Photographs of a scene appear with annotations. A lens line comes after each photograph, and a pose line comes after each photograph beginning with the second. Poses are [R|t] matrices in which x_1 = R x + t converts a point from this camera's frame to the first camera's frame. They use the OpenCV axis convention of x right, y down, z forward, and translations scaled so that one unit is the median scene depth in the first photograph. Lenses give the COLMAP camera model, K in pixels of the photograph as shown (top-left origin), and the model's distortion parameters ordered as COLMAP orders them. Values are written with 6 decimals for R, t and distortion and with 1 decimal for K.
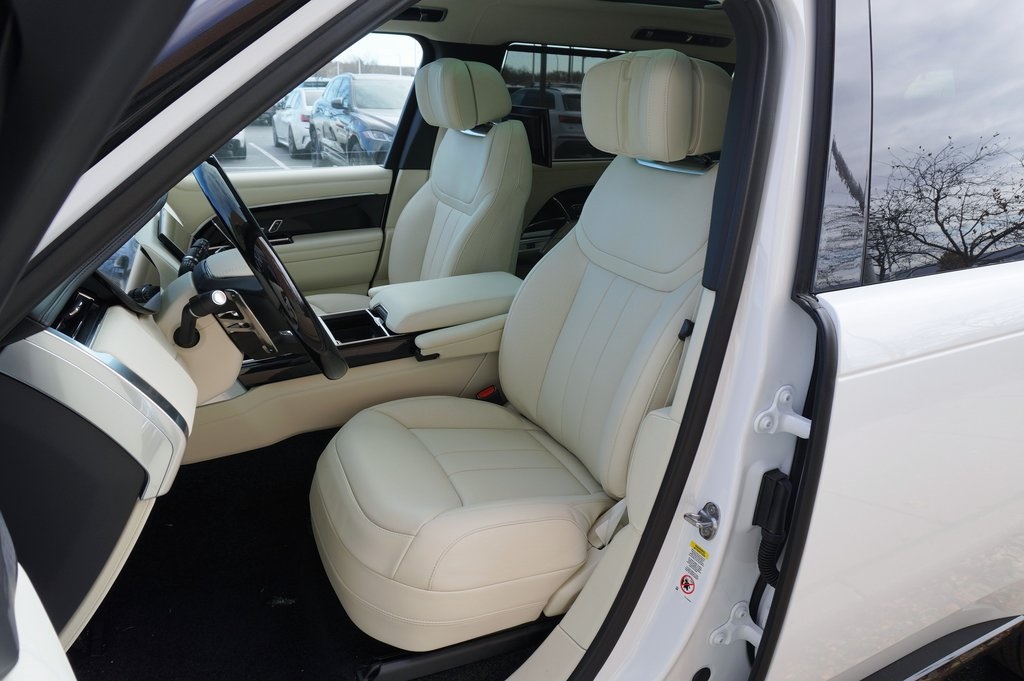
lens RADIAL K [[684.9, 0, 511.0], [0, 684.9, 341.2], [0, 0, 1]] dist [-0.040289, 0.033439]
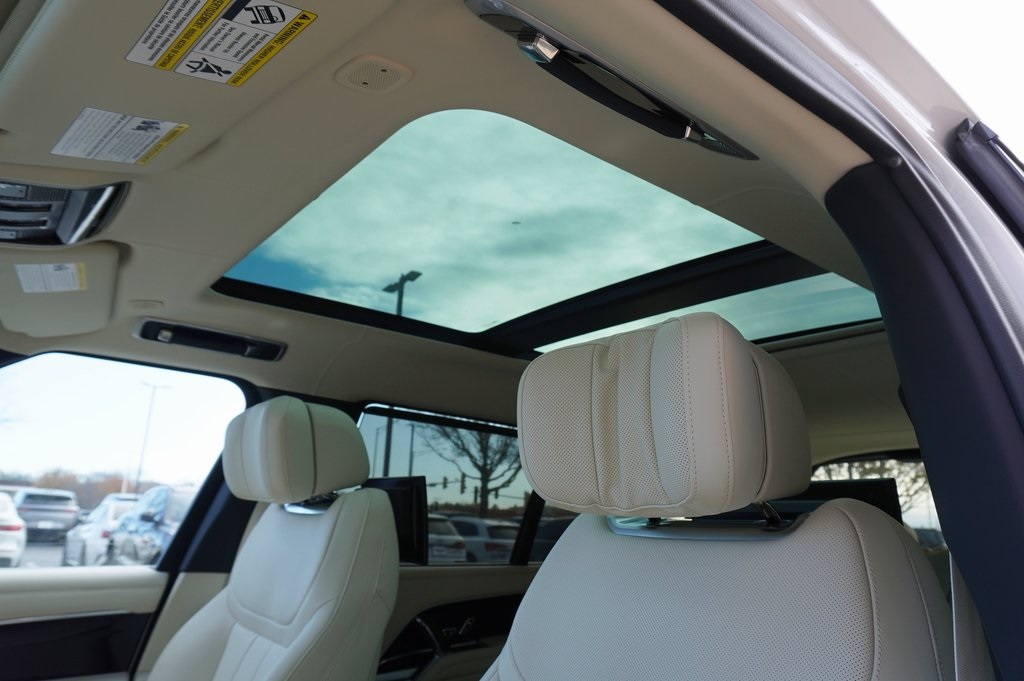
lens RADIAL K [[684.9, 0, 511.1], [0, 684.9, 344.4], [0, 0, 1]] dist [-0.040289, 0.033439]
pose [[0.973608, 0.073991, 0.215901, -0.014691], [0.061766, 0.825263, -0.561361, -0.051965], [-0.219711, 0.559881, 0.798912, 0.305341]]
